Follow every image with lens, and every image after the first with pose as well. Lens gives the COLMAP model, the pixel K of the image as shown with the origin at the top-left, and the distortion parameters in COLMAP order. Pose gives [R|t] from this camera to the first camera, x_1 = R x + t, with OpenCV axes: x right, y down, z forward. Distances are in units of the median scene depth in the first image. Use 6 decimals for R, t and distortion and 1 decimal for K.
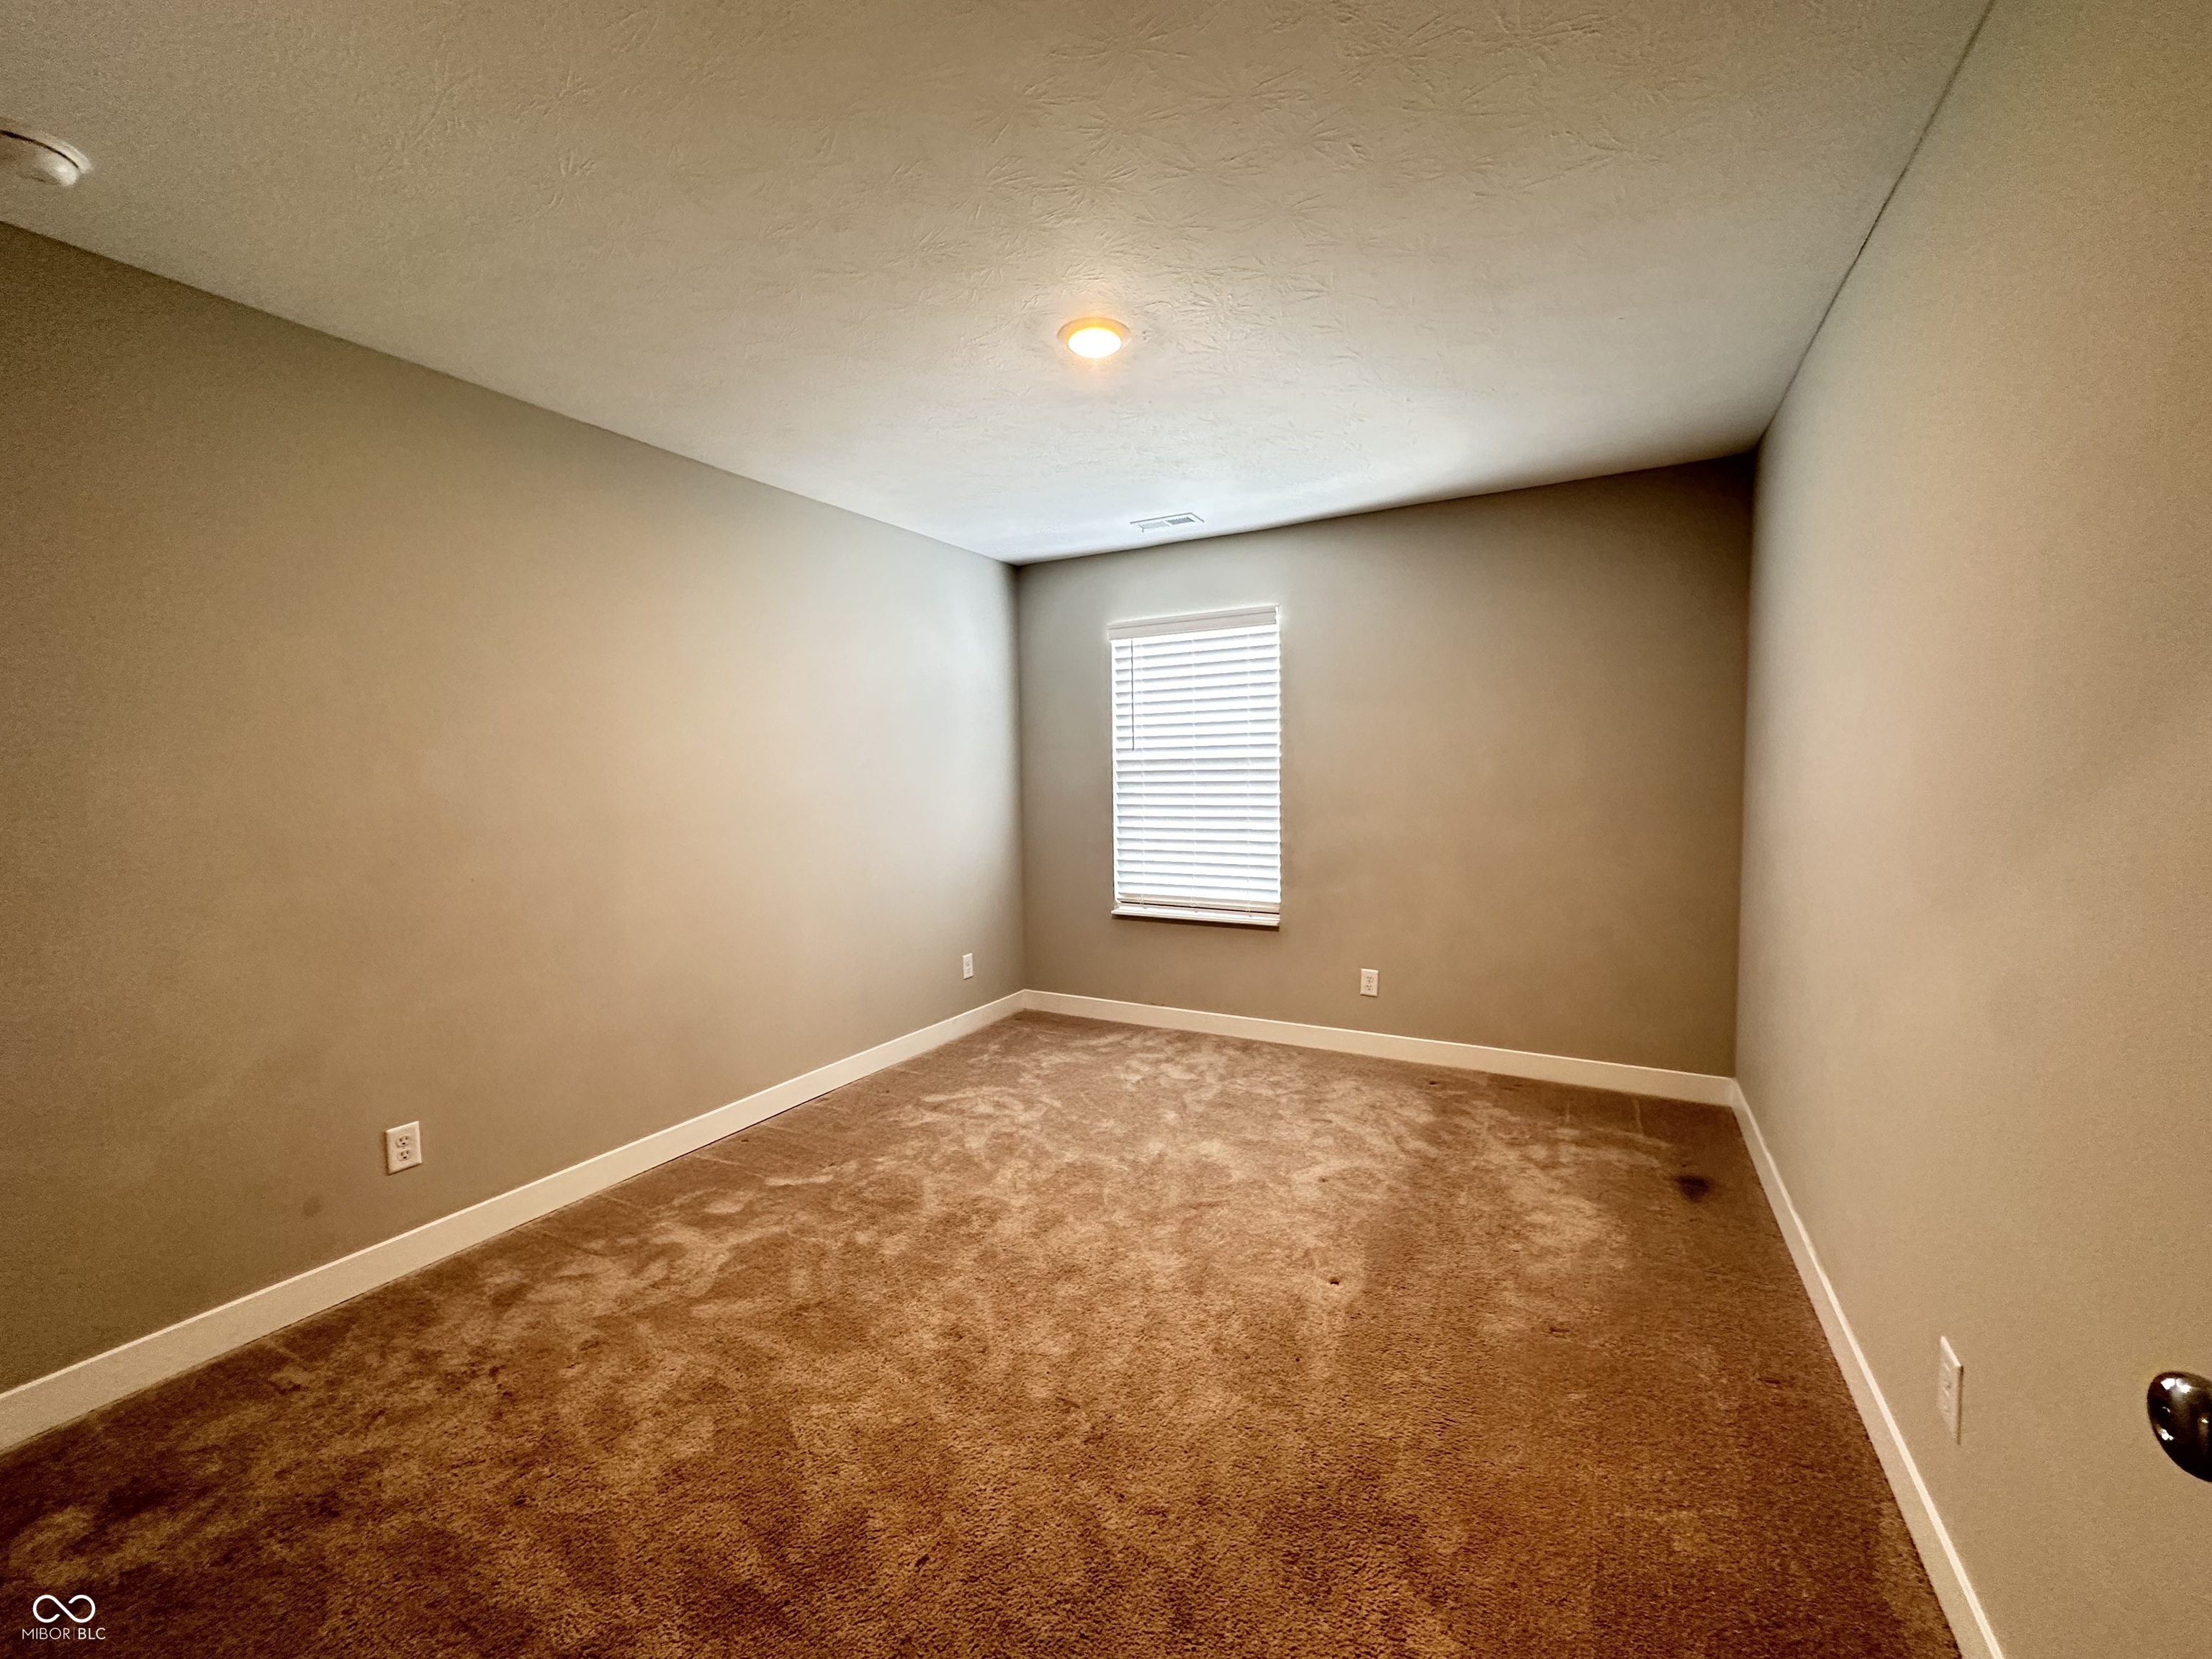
lens RADIAL K [[880.2, 0, 1125.3], [0, 880.2, 814.6], [0, 0, 1]] dist [-0.002046, 0.000652]
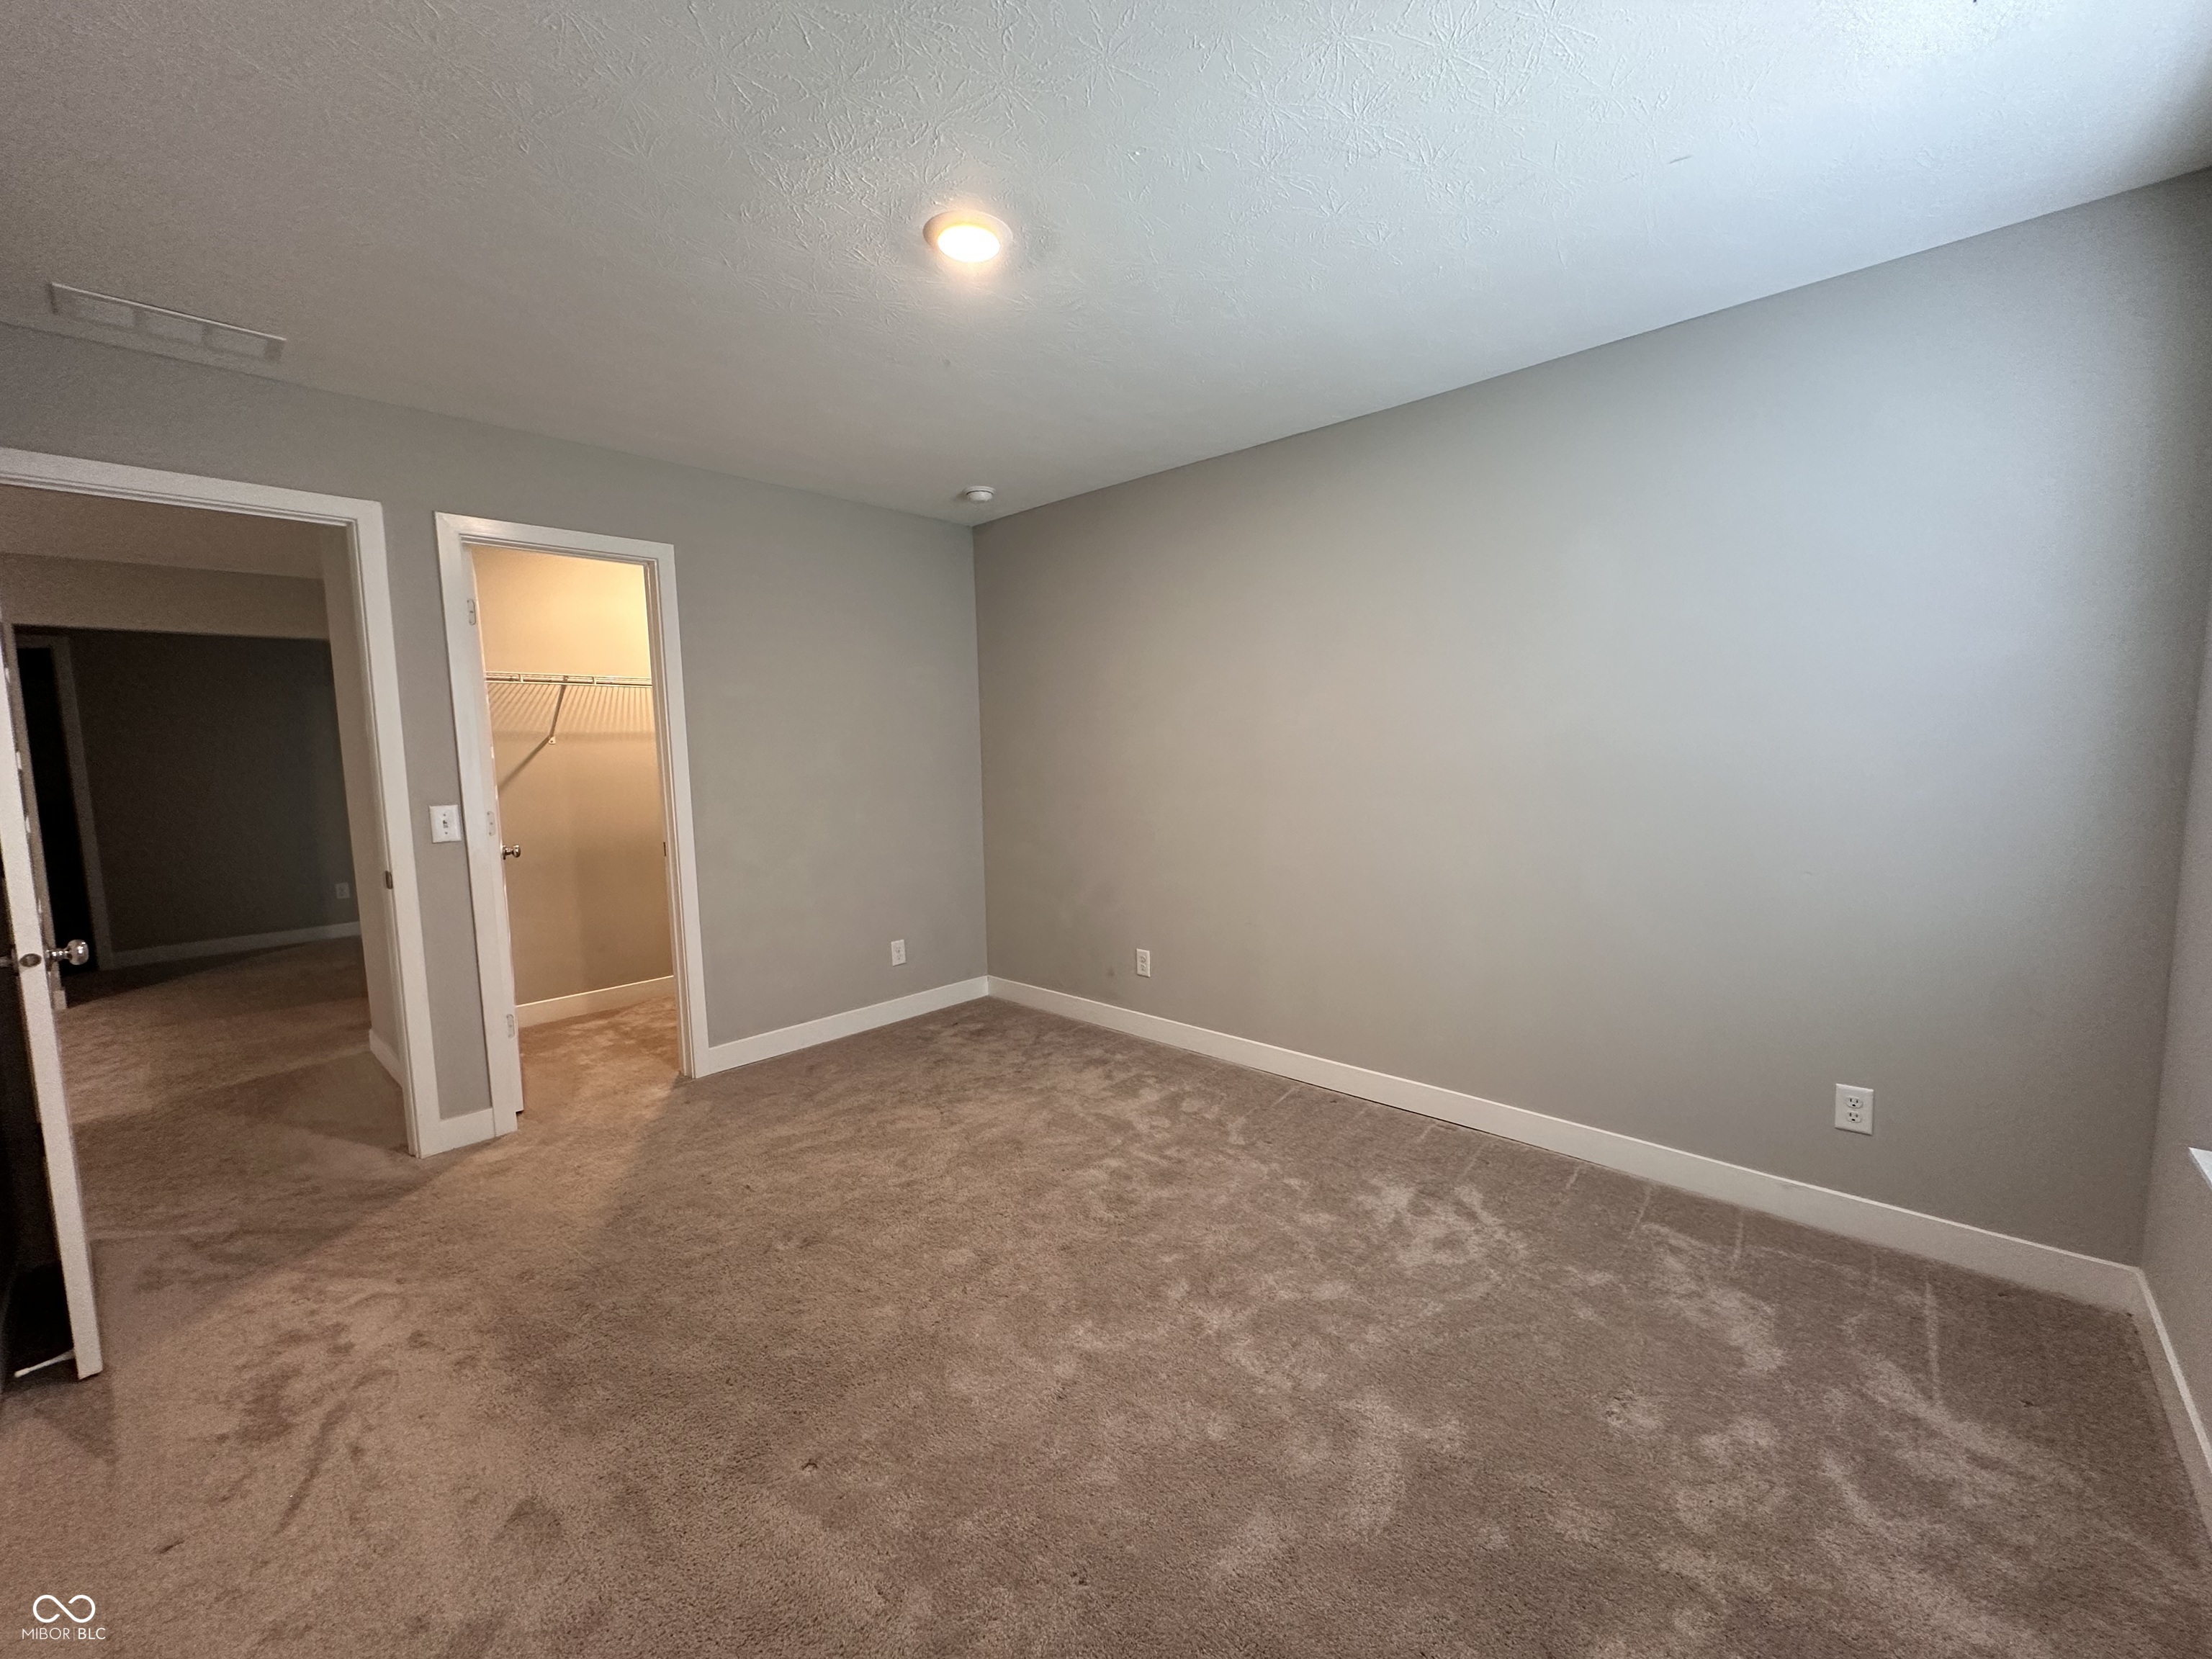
lens RADIAL K [[880.2, 0, 1094.8], [0, 880.2, 822.5], [0, 0, 1]] dist [-0.002046, 0.000652]
pose [[-0.253346, 0.119540, -0.959961, 0.786776], [-0.019565, 0.991500, 0.128631, -0.102623], [0.967178, 0.051370, -0.248854, 1.315276]]
